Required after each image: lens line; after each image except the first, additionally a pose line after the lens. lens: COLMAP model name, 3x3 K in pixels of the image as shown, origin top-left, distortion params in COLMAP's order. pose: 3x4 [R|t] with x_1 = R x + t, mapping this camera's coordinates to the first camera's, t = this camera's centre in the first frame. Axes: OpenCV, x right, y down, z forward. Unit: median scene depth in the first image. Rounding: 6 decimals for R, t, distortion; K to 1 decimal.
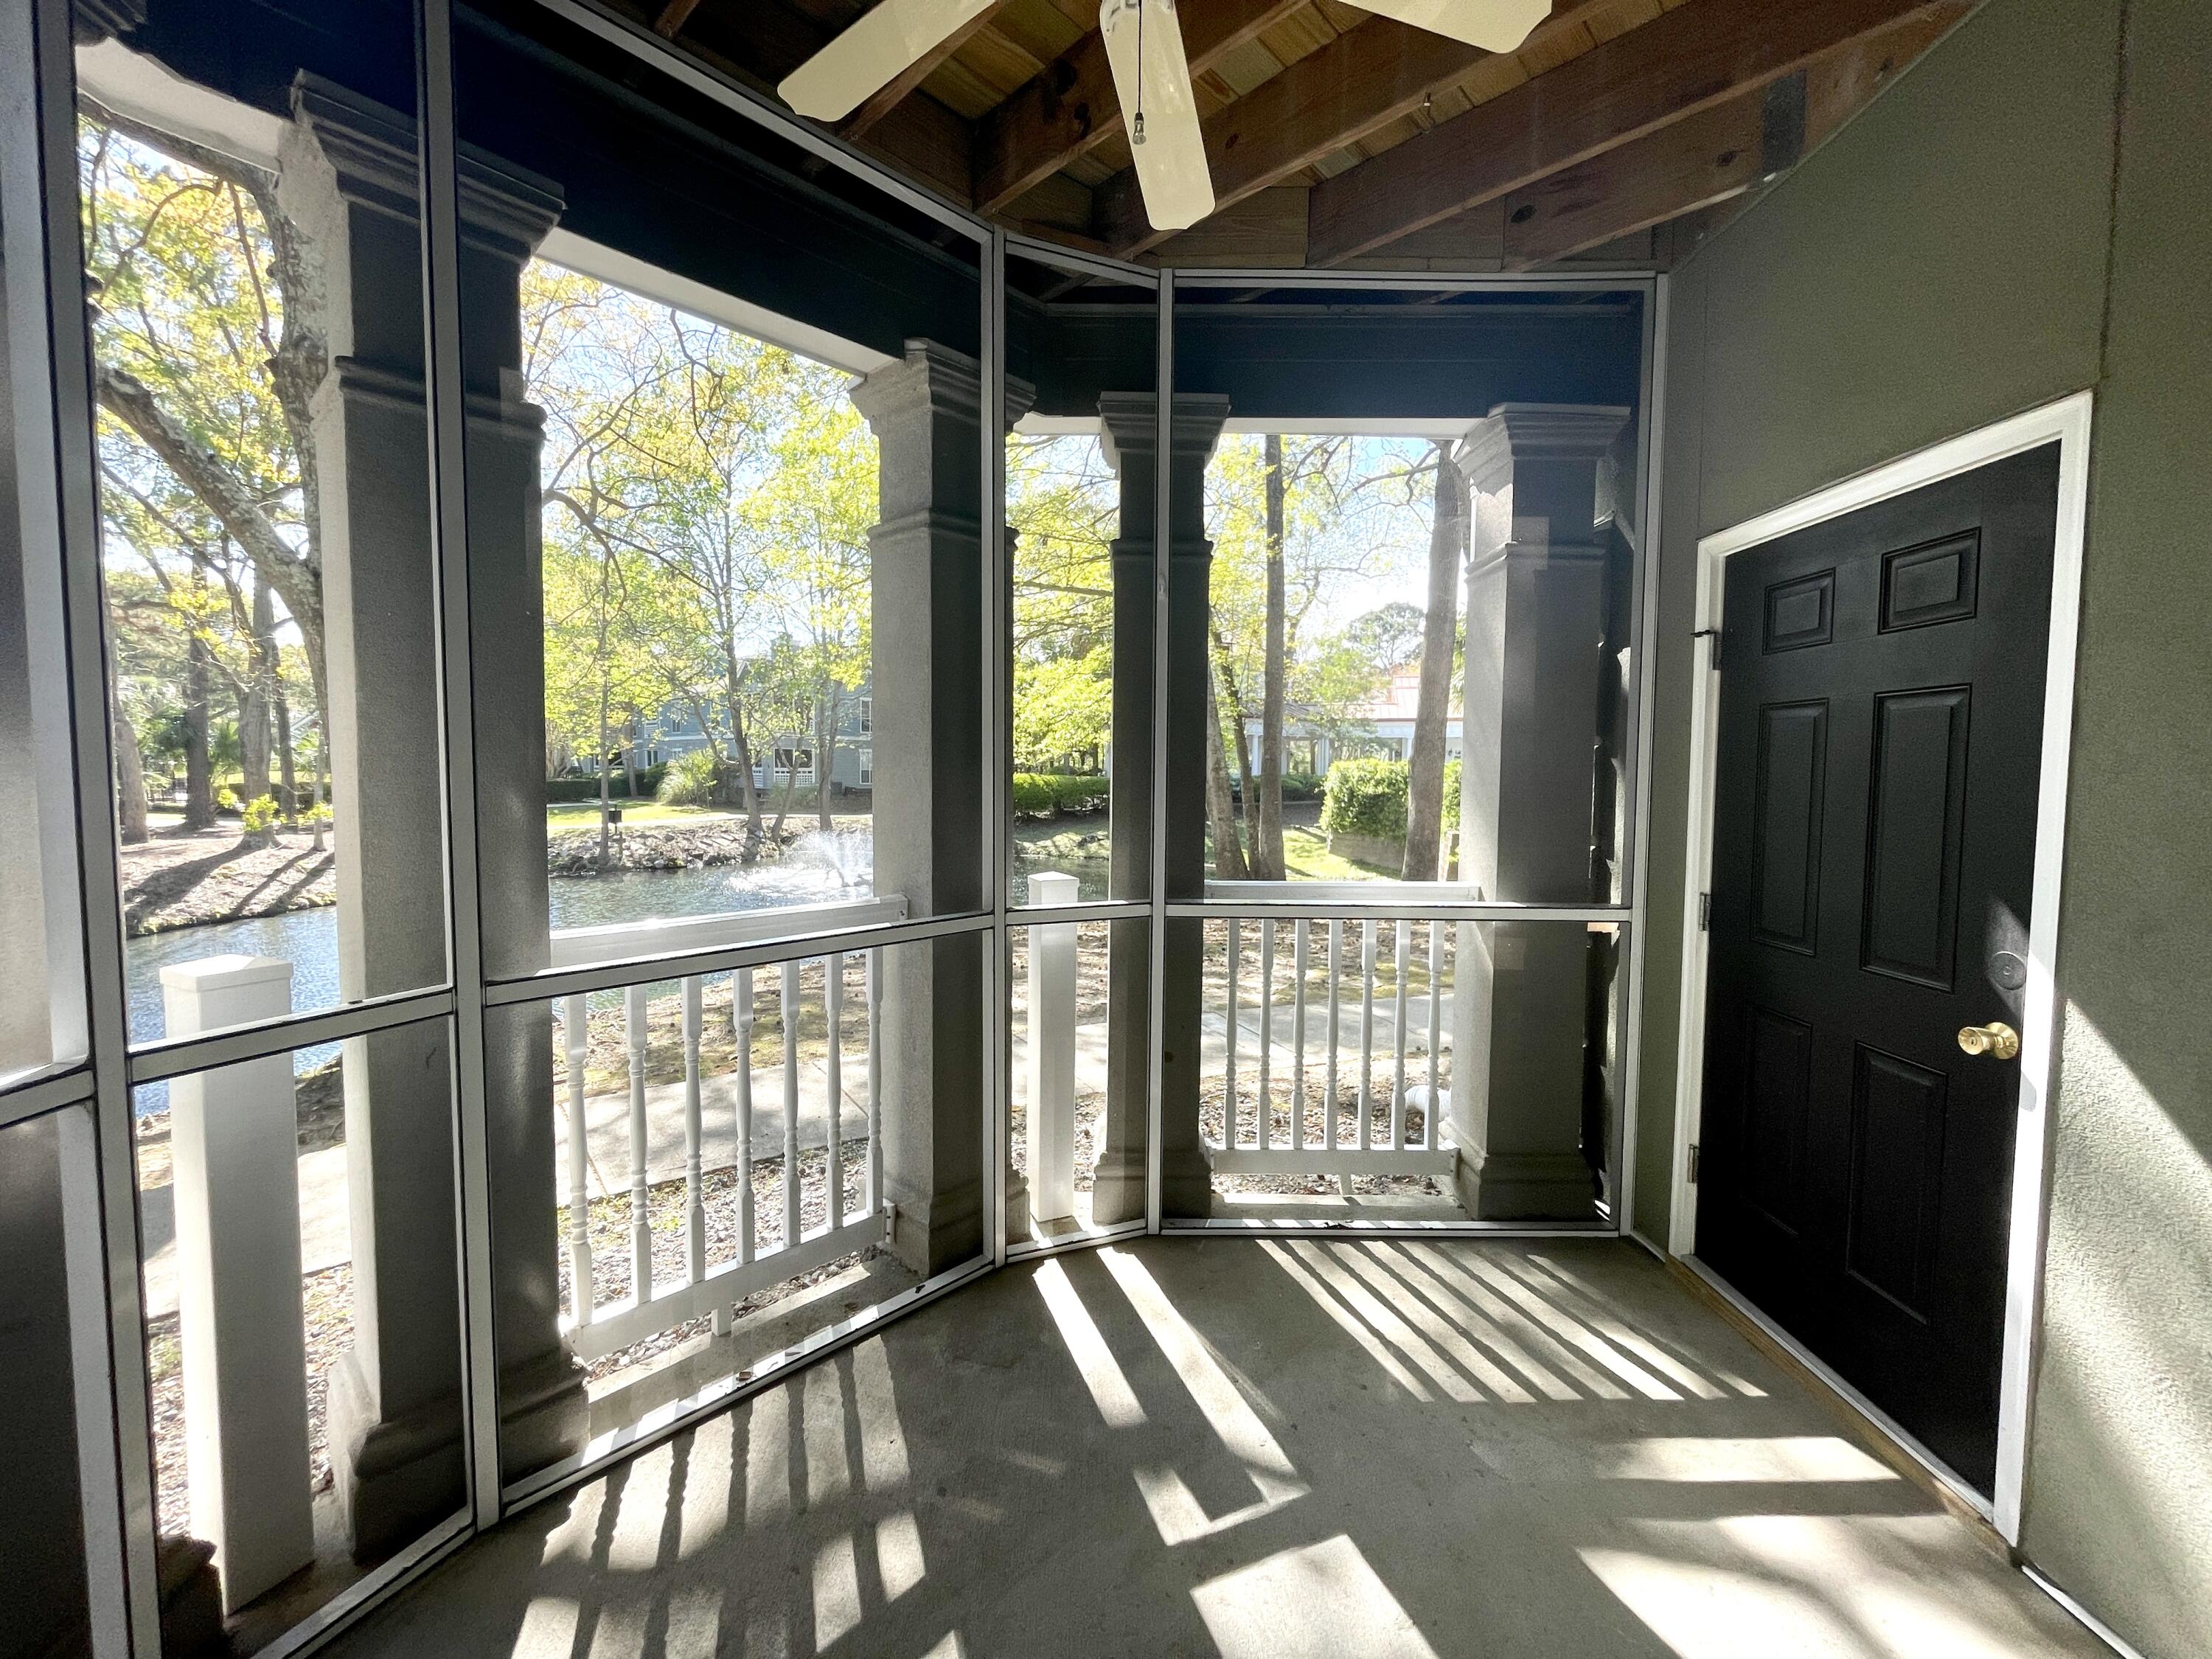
lens RADIAL K [[897.7, 0, 1106.0], [0, 897.7, 822.5], [0, 0, 1]] dist [-0.002163, -0.000317]
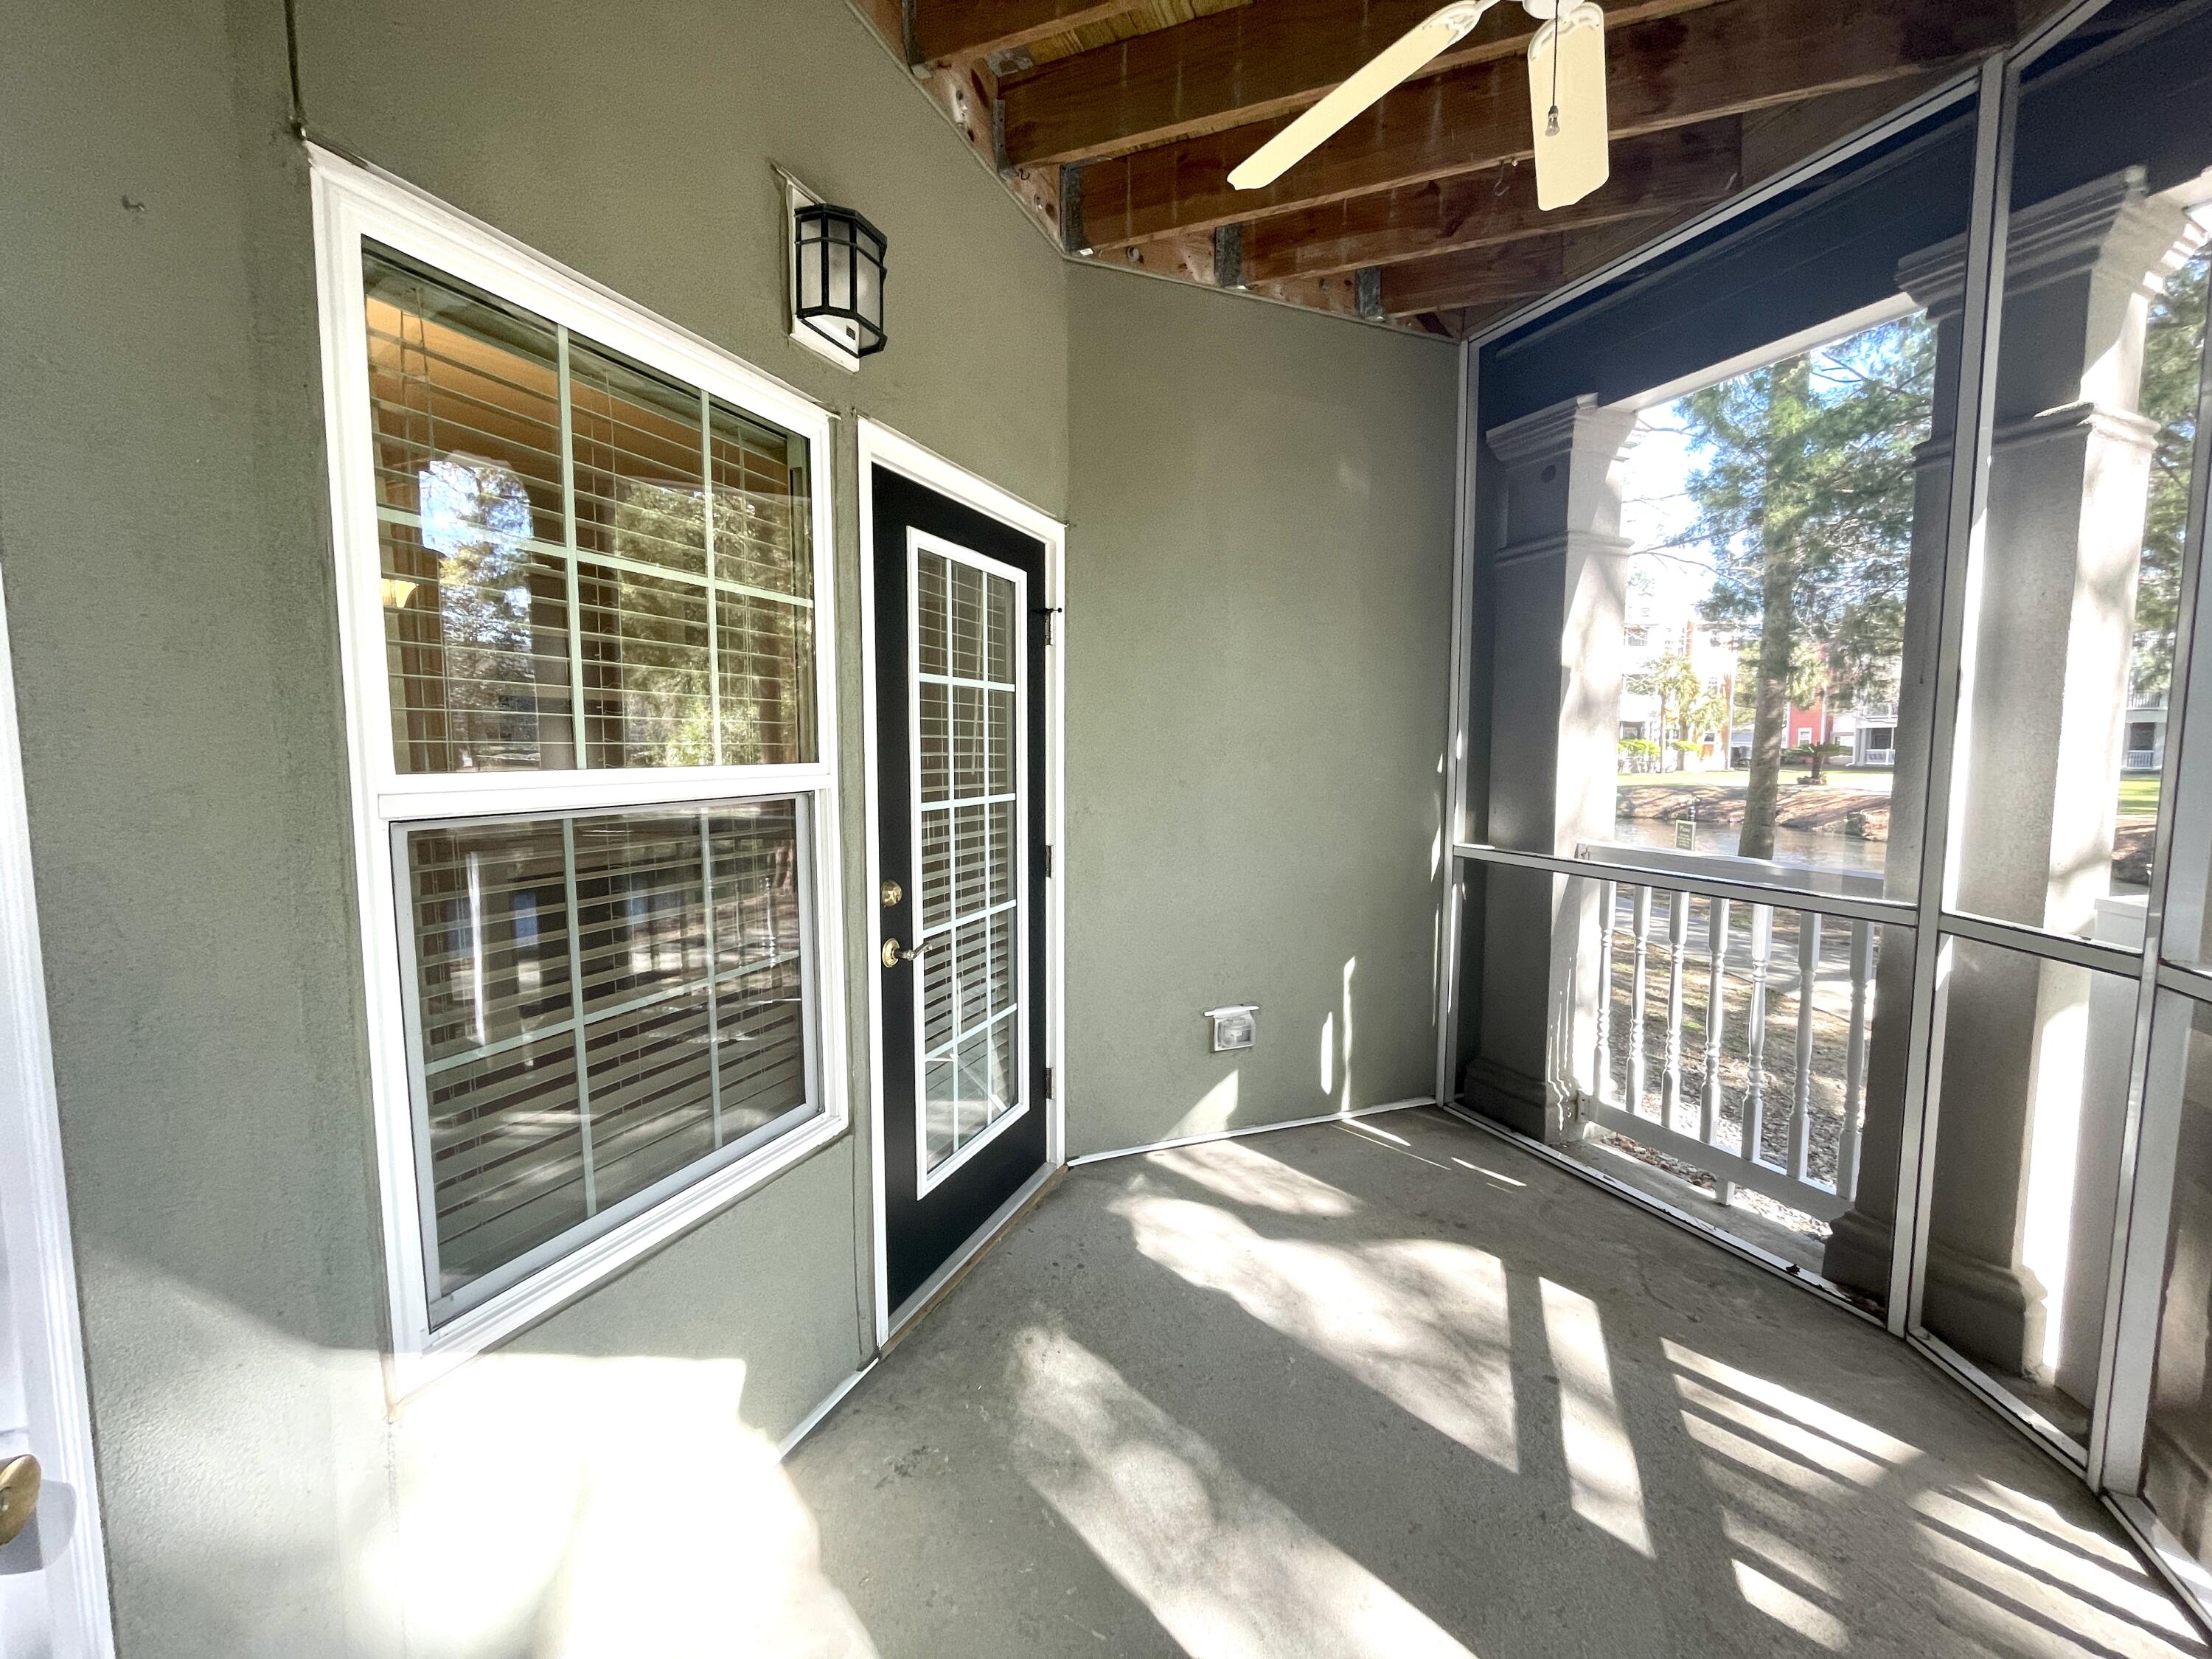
lens RADIAL K [[895.1, 0, 1100.2], [0, 895.1, 823.1], [0, 0, 1]] dist [-0.000792, -0.000035]
pose [[-0.931640, 0.025648, -0.362476, 0.454188], [-0.027591, 0.989634, 0.140939, -0.045059], [0.362333, 0.141305, -0.921275, 0.920364]]
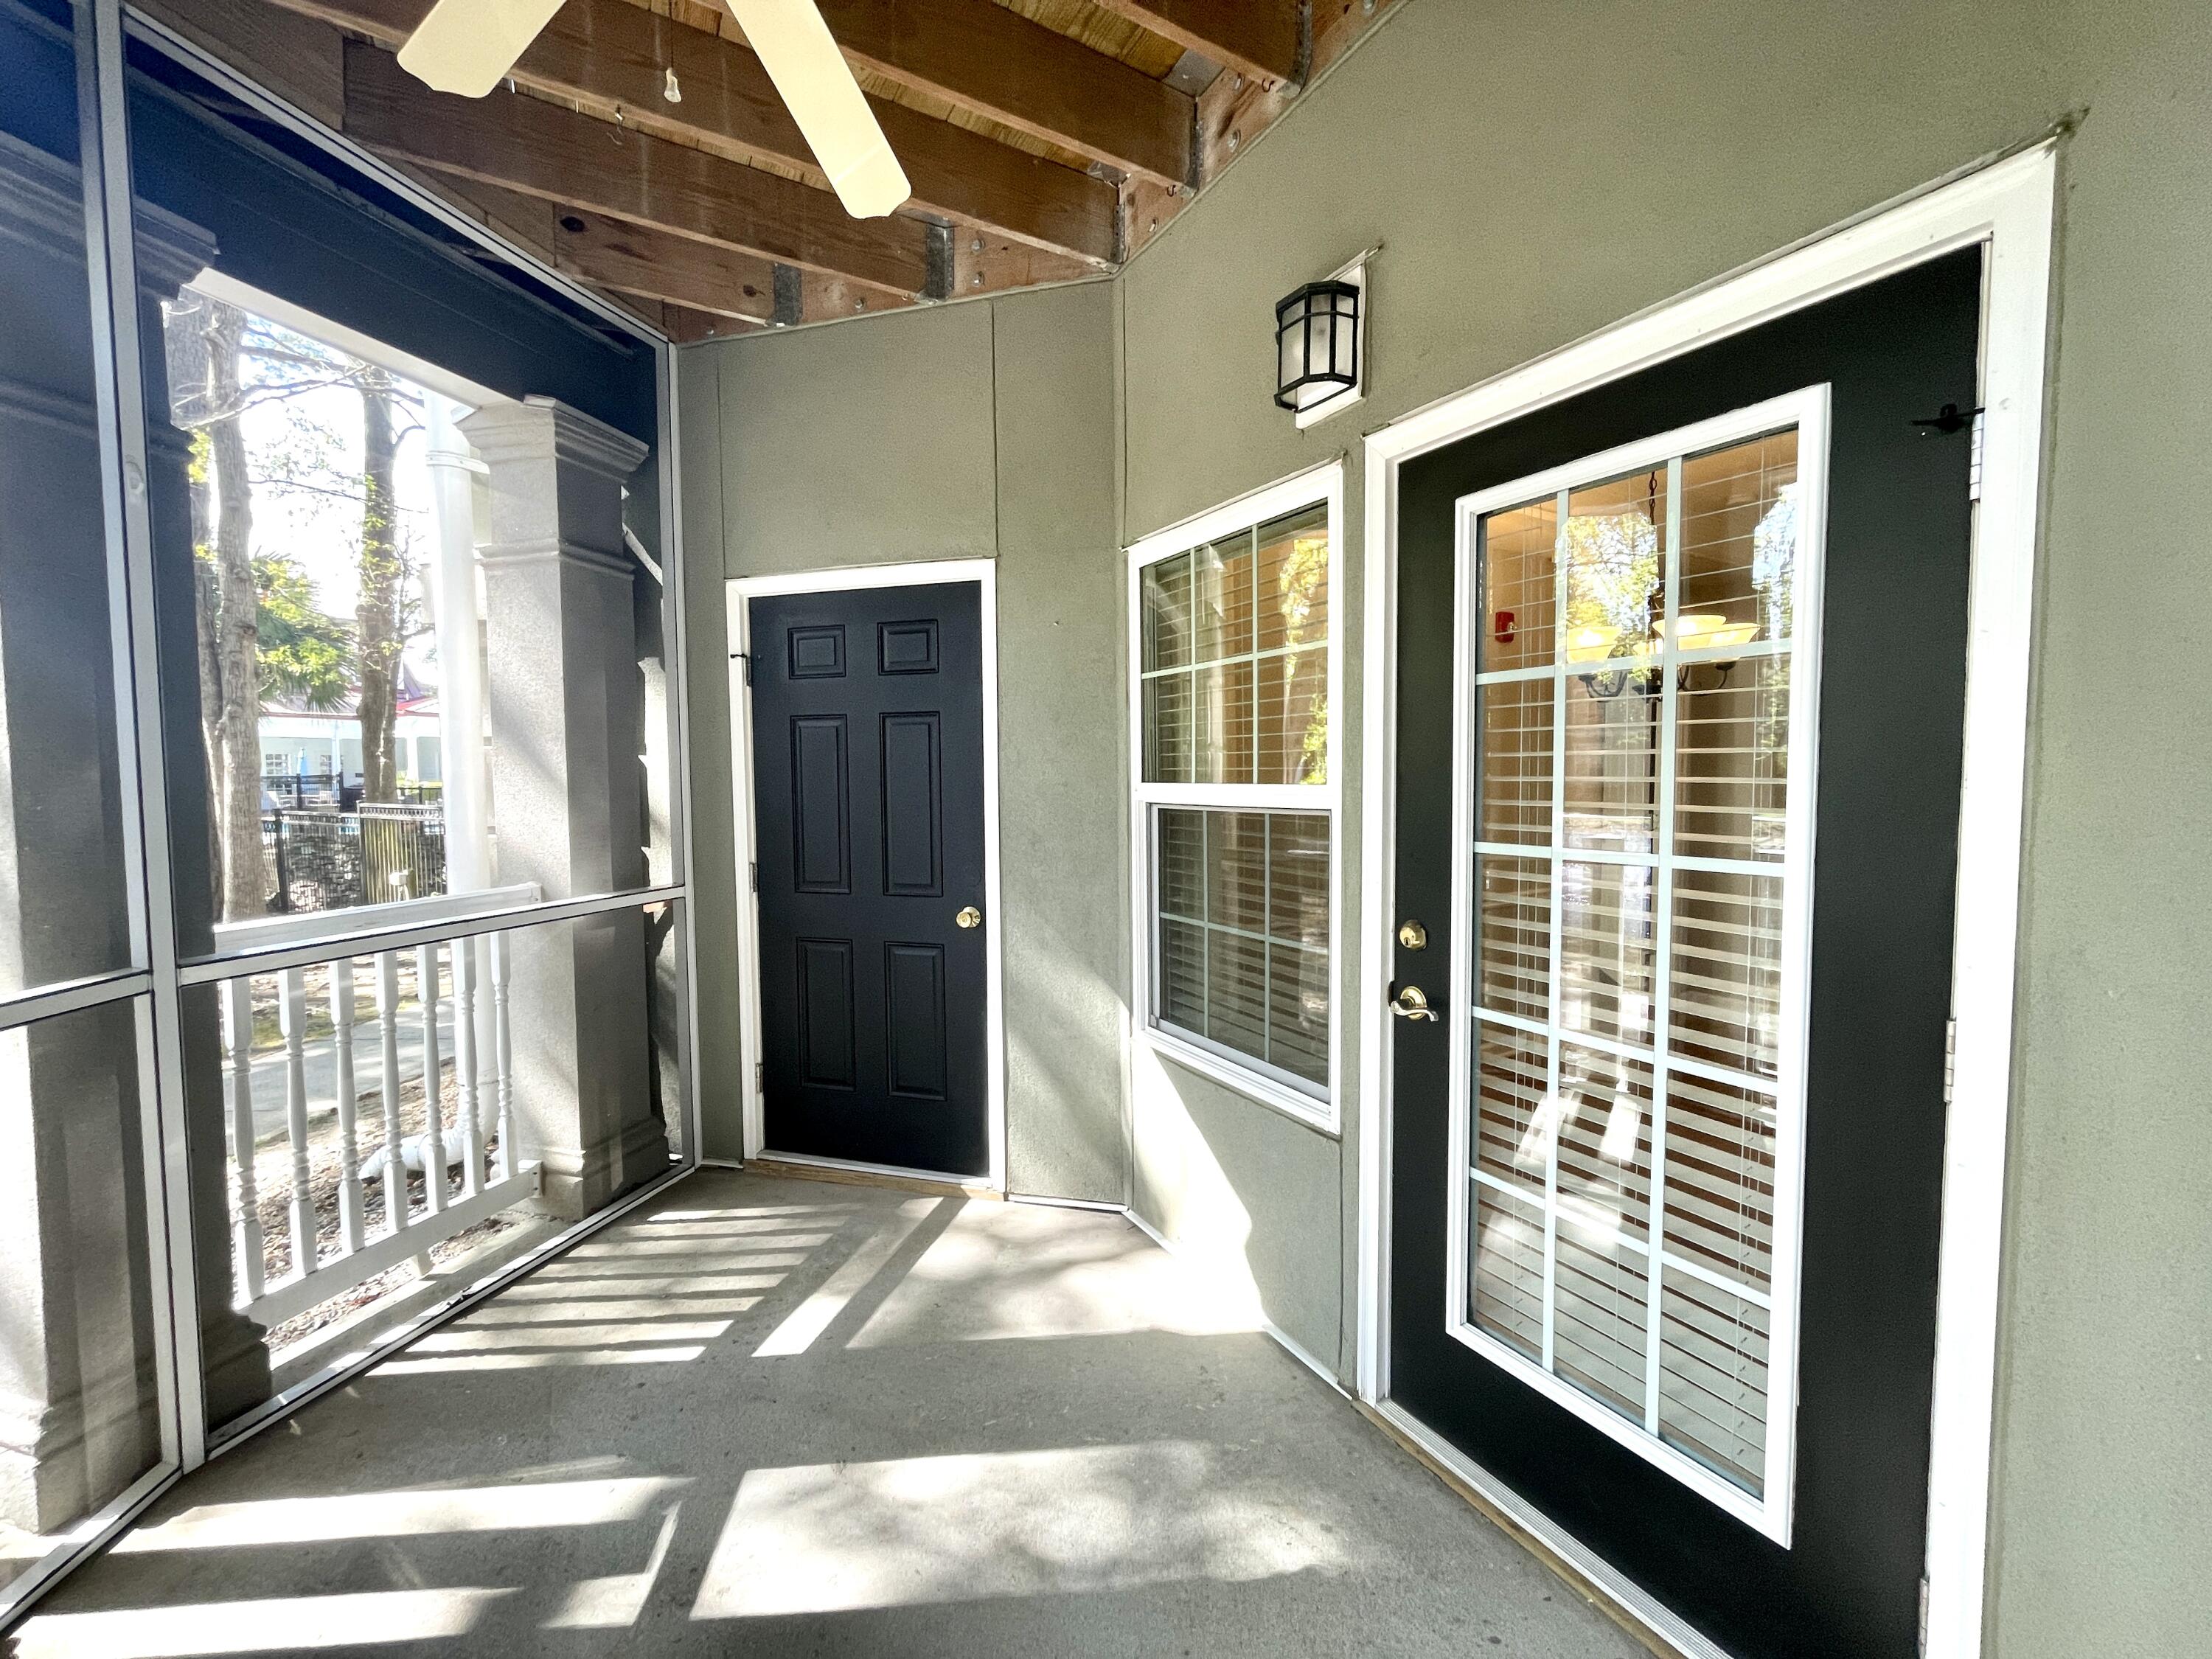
lens RADIAL K [[897.7, 0, 1106.0], [0, 897.7, 822.5], [0, 0, 1]] dist [-0.002163, -0.000317]
pose [[0.273882, -0.058865, 0.959960, -0.389889], [0.064240, 0.997016, 0.042809, 0.000187], [-0.959616, 0.049943, 0.276846, 0.161533]]
